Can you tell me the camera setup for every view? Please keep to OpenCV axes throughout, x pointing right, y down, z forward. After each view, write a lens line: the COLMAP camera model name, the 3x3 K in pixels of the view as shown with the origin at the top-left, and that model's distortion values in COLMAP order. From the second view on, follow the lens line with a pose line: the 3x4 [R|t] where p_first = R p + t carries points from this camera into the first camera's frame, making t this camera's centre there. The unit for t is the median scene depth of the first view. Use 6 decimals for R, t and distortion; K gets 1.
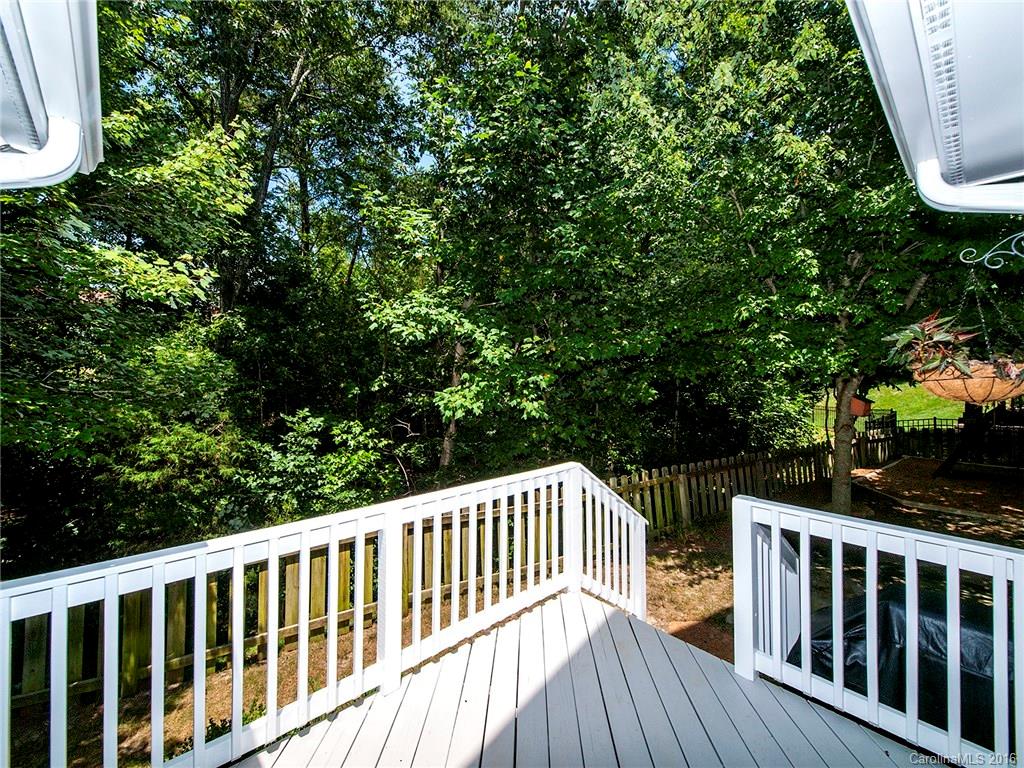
lens RADIAL K [[417.1, 0, 505.9], [0, 417.1, 379.0], [0, 0, 1]] dist [-0.010043, -0.000168]
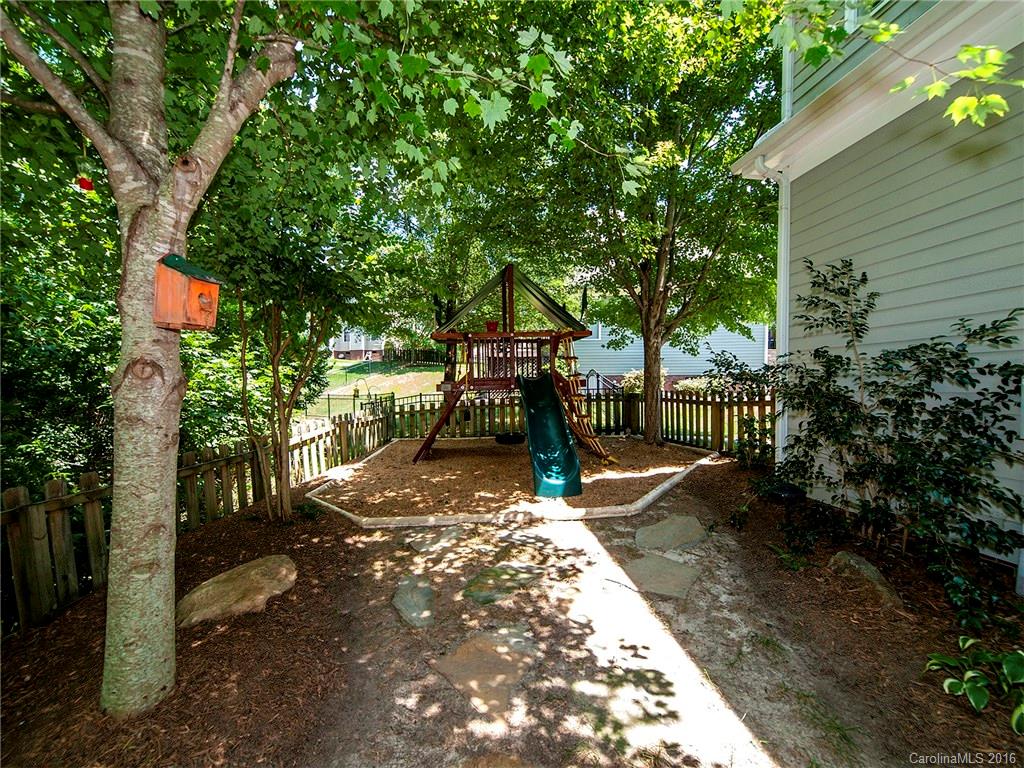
lens RADIAL K [[417.1, 0, 511.7], [0, 417.1, 381.9], [0, 0, 1]] dist [-0.010043, -0.000168]
pose [[0.546511, -0.006020, 0.837431, 0.611218], [0.006356, 0.999975, 0.003040, 0.108503], [-0.837428, 0.003661, 0.546535, 0.529672]]
